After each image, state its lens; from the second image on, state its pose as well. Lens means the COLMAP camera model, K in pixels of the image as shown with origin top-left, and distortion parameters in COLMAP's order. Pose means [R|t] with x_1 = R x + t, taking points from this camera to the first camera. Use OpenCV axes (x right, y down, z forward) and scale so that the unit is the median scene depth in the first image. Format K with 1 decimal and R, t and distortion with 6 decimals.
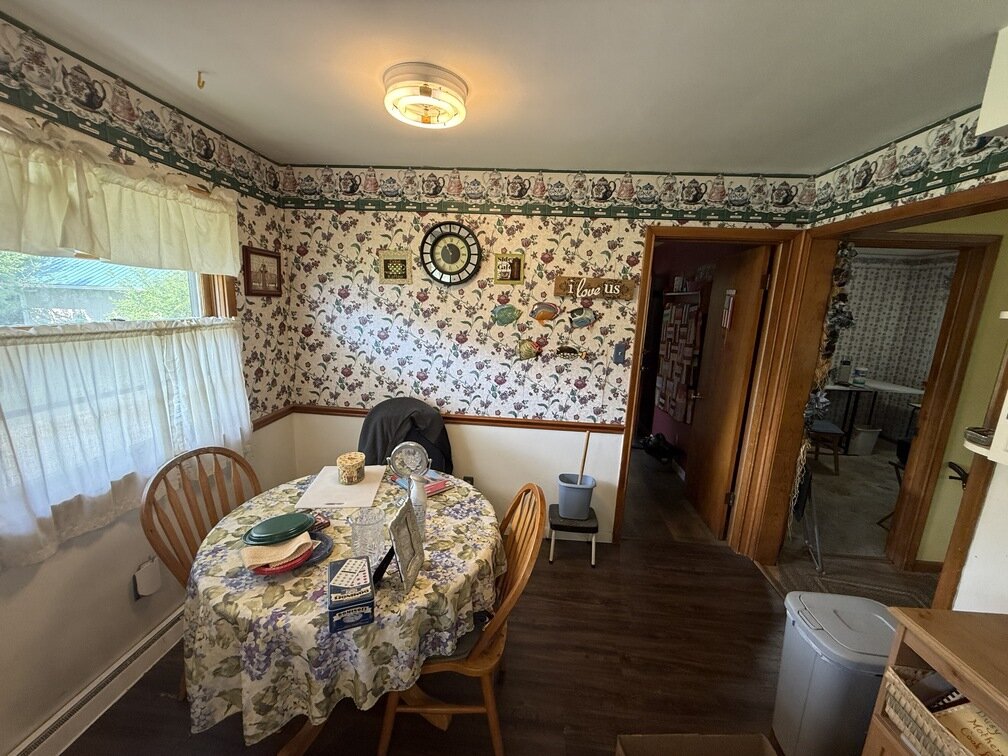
lens RADIAL K [[399.3, 0, 499.3], [0, 399.3, 380.2], [0, 0, 1]] dist [-0.002052, -0.000083]
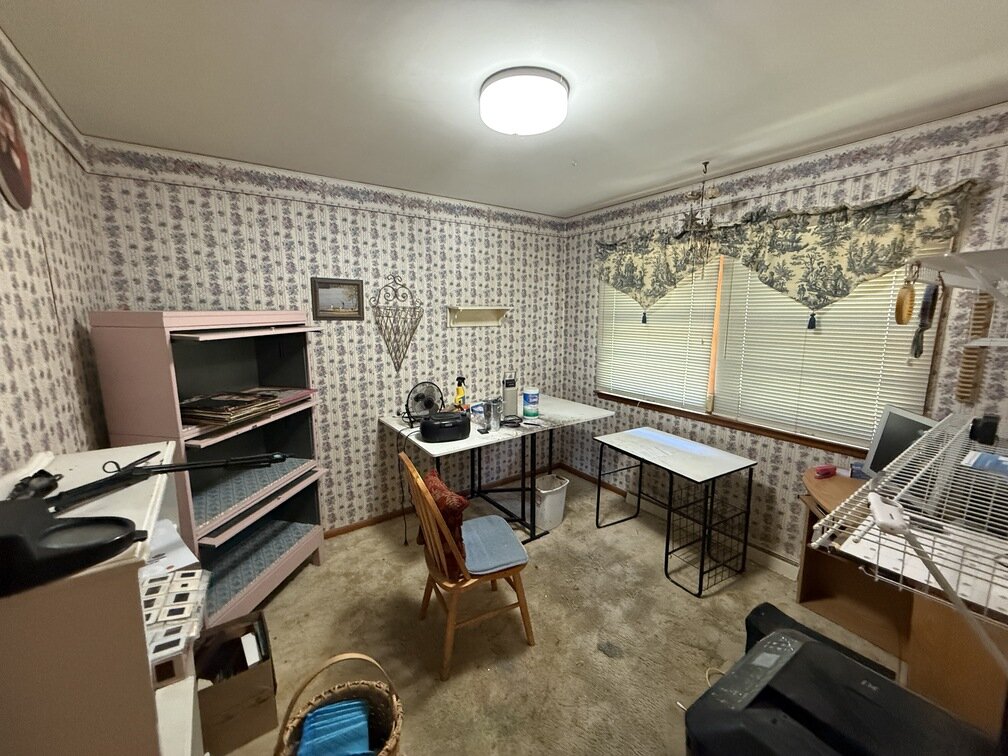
lens RADIAL K [[399.3, 0, 504.5], [0, 399.3, 373.9], [0, 0, 1]] dist [-0.002052, -0.000083]
pose [[0.766333, -0.142551, 0.626429, 0.495699], [0.157835, 0.986963, 0.031509, -0.075634], [-0.622754, 0.074726, 0.778841, 0.543653]]
